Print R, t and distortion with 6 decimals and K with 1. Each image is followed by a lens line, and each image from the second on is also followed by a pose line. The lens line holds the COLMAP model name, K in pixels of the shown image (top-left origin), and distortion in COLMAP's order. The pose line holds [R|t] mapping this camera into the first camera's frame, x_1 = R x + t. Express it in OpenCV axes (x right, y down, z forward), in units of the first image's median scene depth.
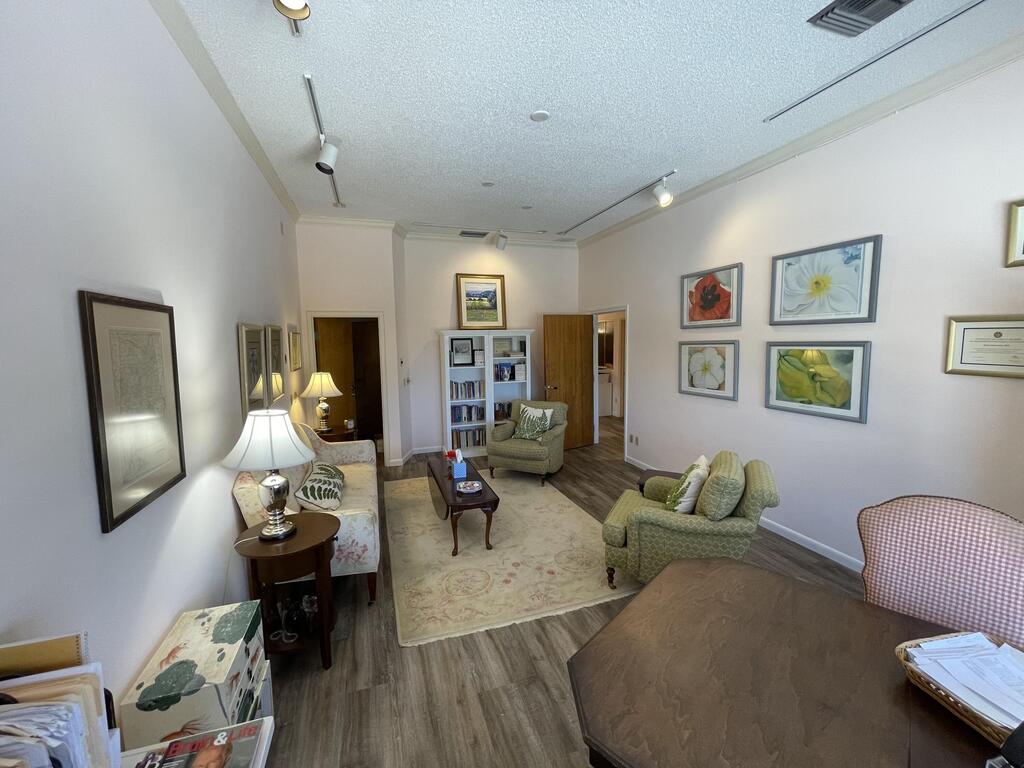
lens RADIAL K [[417.1, 0, 508.7], [0, 417.1, 381.1], [0, 0, 1]] dist [-0.000882, 0.002867]
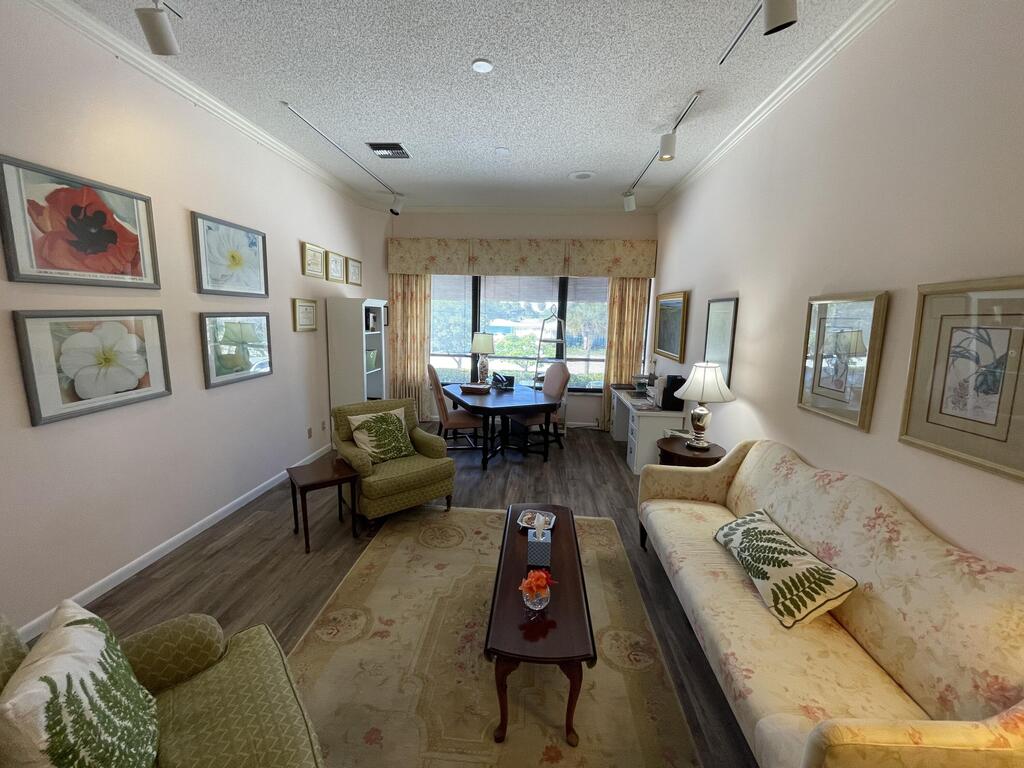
lens RADIAL K [[417.1, 0, 507.3], [0, 417.1, 382.8], [0, 0, 1]] dist [-0.000882, 0.002867]
pose [[-0.920297, -0.069601, 0.384979, -0.273390], [0.029864, 0.968678, 0.246519, -0.134454], [-0.390078, 0.238368, -0.889393, 1.422221]]
